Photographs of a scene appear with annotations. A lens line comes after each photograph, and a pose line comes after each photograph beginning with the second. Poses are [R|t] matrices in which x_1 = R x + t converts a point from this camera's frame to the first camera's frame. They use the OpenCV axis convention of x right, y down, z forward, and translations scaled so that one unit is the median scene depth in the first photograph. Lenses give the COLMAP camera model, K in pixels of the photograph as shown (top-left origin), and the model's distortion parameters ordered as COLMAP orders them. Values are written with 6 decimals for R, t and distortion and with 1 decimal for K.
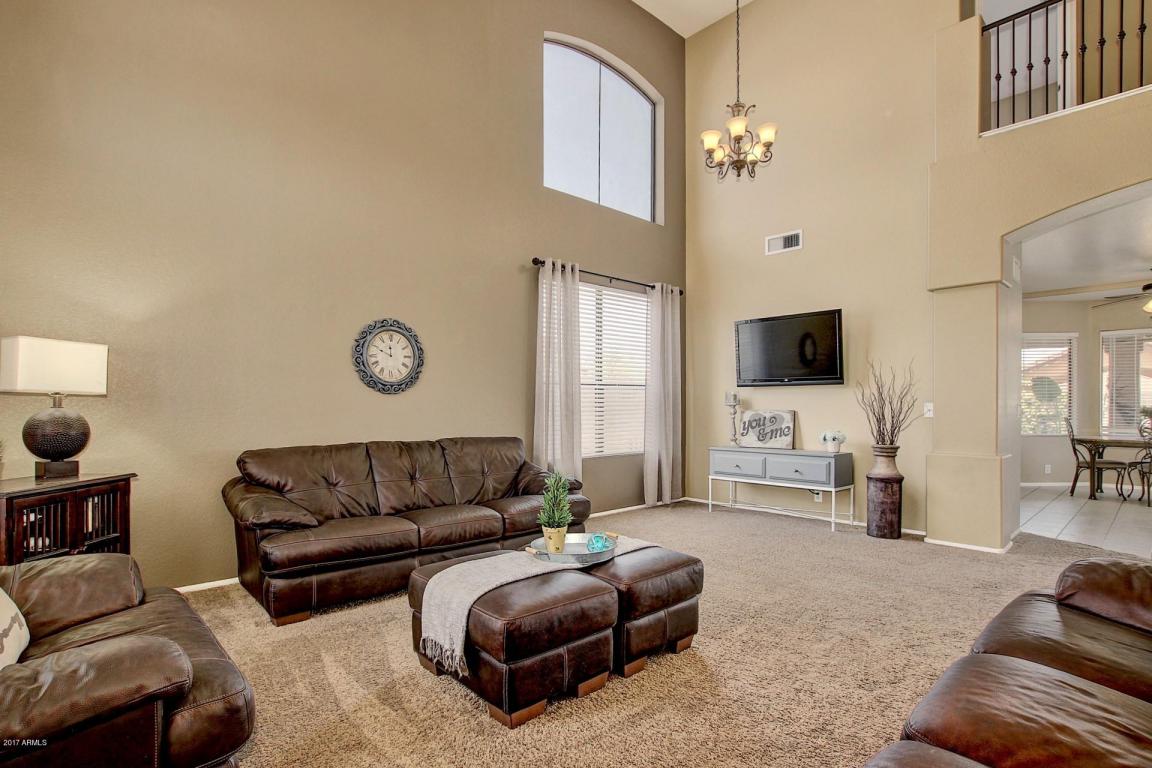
lens RADIAL K [[560.4, 0, 573.8], [0, 560.4, 409.0], [0, 0, 1]] dist [-0.029030, 0.000319]
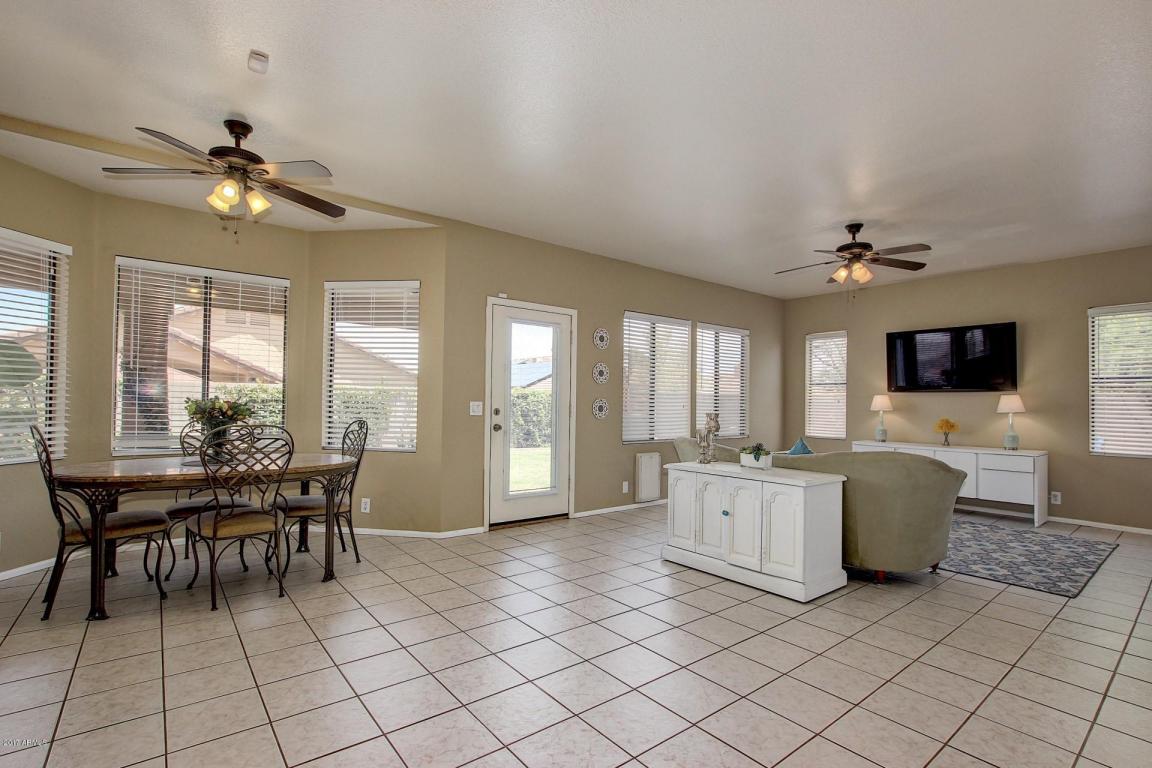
lens RADIAL K [[535.0, 0, 575.0], [0, 535.0, 394.9], [0, 0, 1]] dist [-0.028681, 0.000899]
pose [[0.065164, 0.014797, 0.997765, 0.667713], [-0.009140, 0.999857, -0.014231, -0.007589], [-0.997833, -0.008192, 0.065290, 0.707809]]
